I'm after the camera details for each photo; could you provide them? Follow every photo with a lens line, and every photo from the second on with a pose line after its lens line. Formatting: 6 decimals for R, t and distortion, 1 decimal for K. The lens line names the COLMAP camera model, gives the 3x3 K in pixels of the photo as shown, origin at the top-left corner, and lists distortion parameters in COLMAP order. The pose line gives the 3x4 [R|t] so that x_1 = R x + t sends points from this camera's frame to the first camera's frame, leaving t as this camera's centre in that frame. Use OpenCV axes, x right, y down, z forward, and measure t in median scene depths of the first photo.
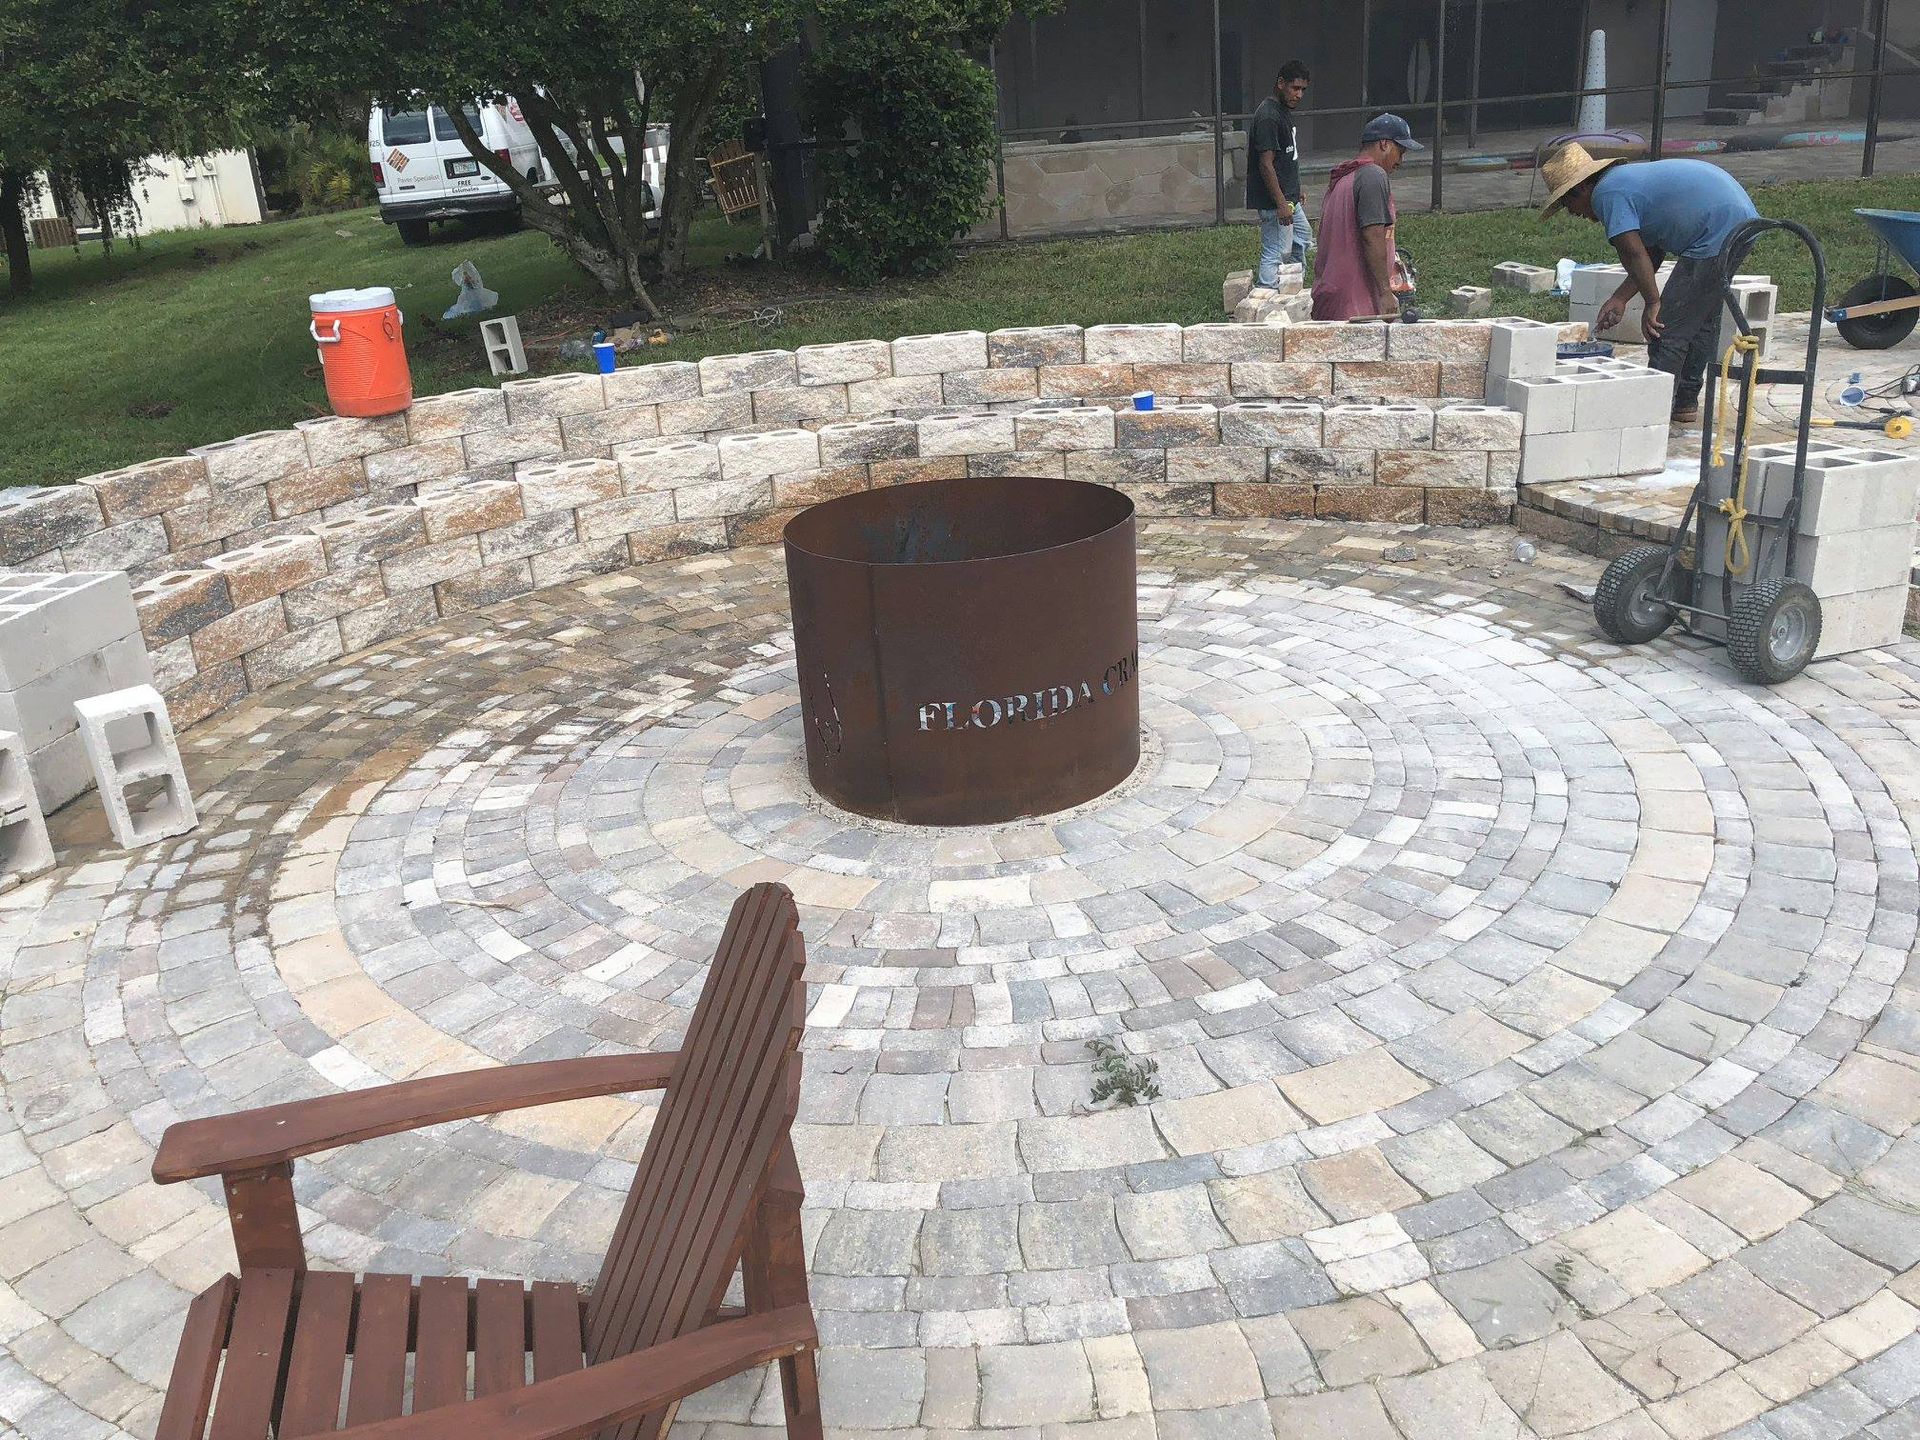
lens RADIAL K [[1546.1, 0, 960.5], [0, 1546.1, 834.6], [0, 0, 1]] dist [0.143536, -0.300845]
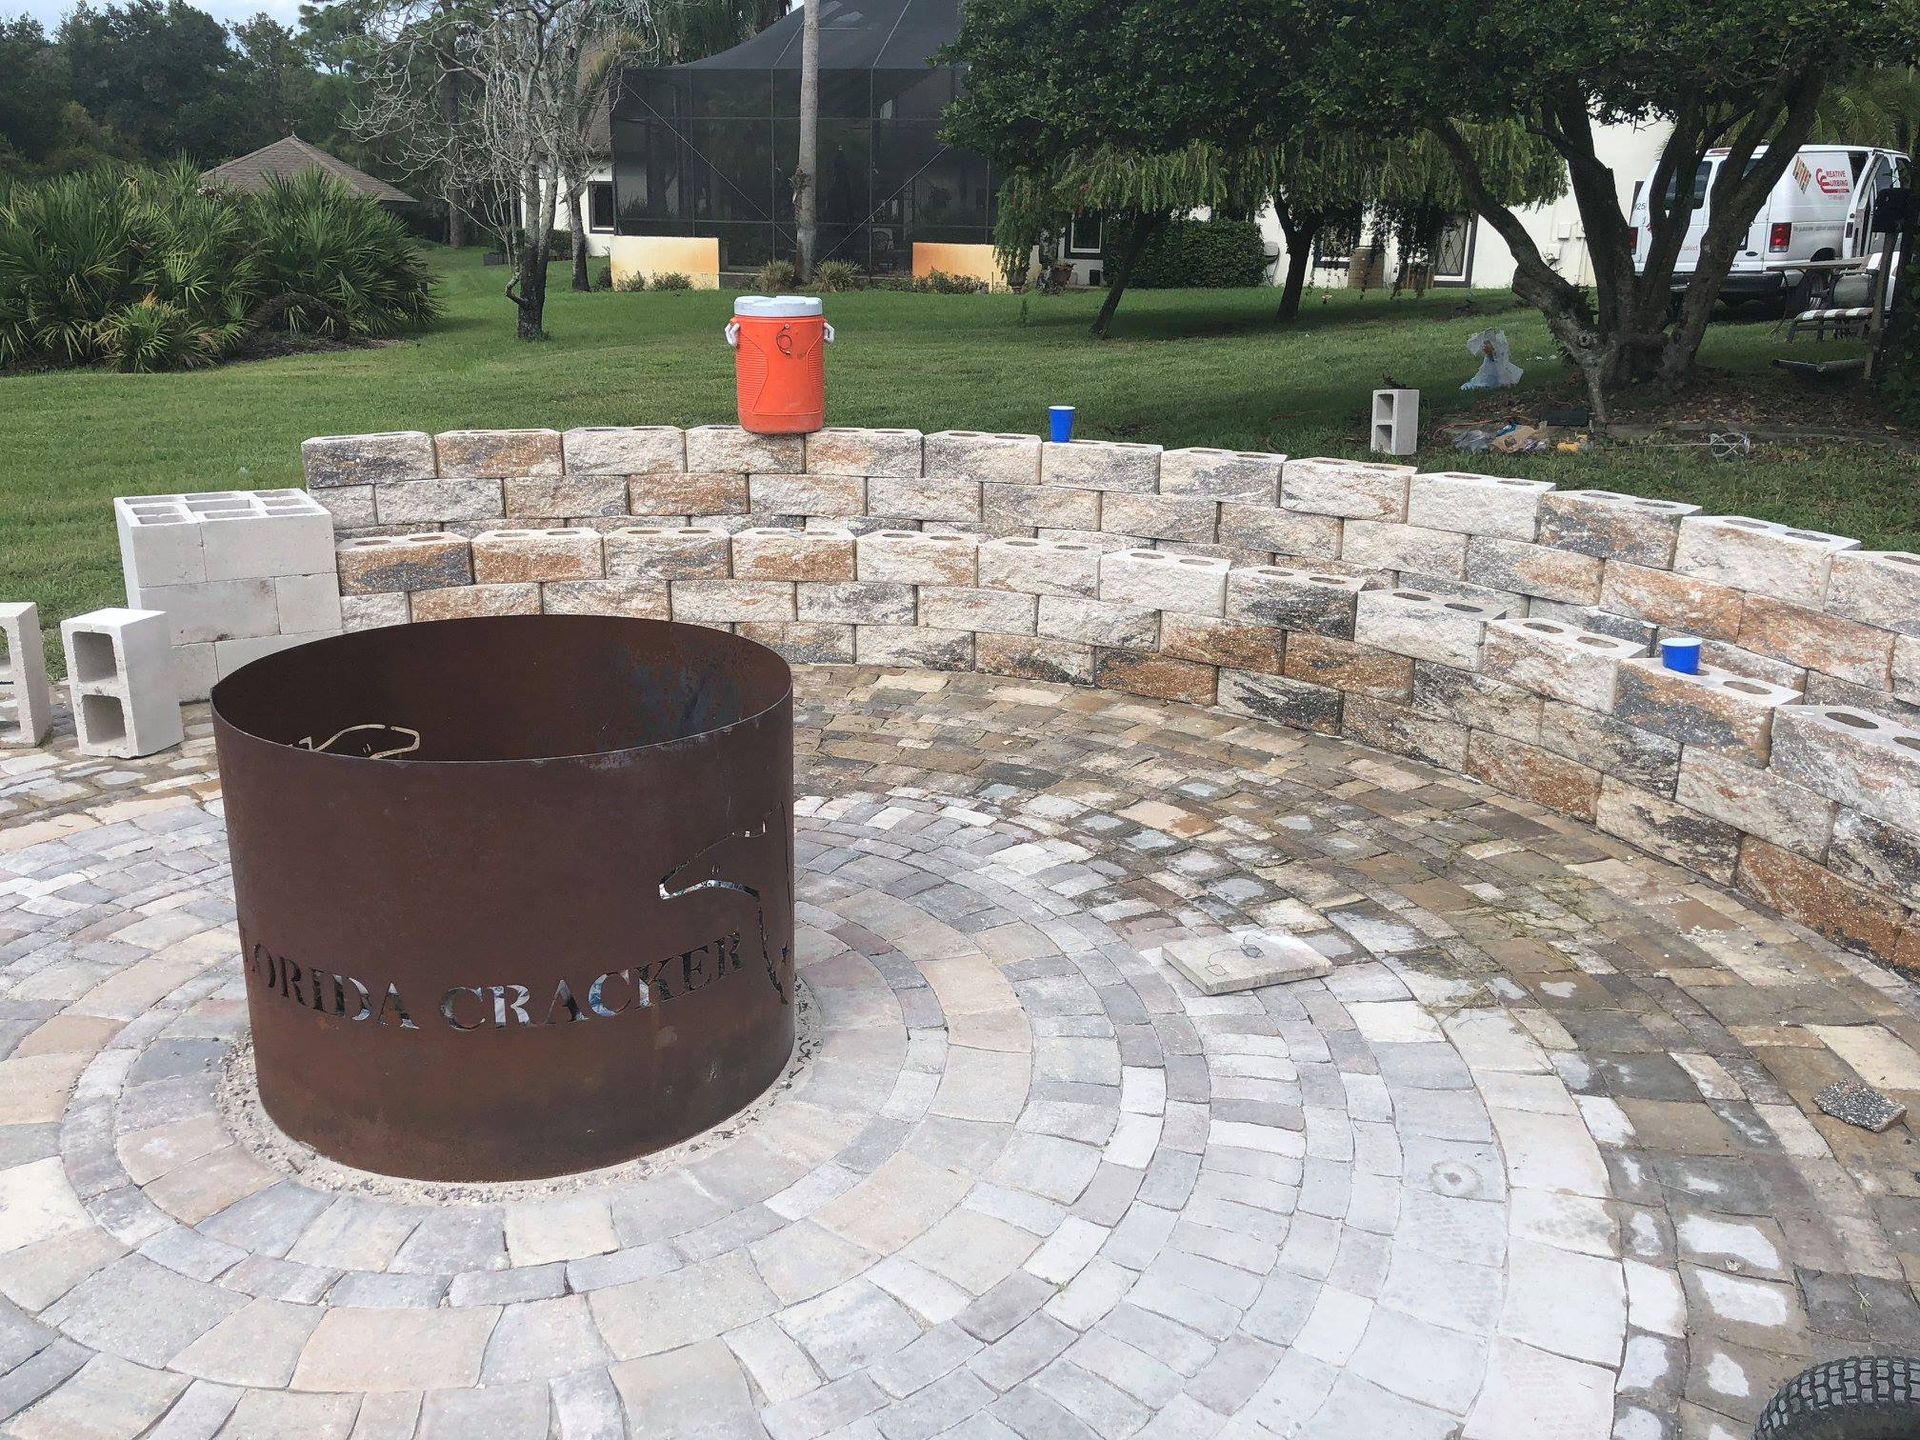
lens RADIAL K [[1546.1, 0, 960.5], [0, 1546.1, 834.6], [0, 0, 1]] dist [0.143536, -0.300845]
pose [[0.623716, 0.353863, -0.696964, 0.377138], [-0.382023, 0.915910, 0.123153, -0.191217], [0.681936, 0.189444, 0.706452, 0.443303]]
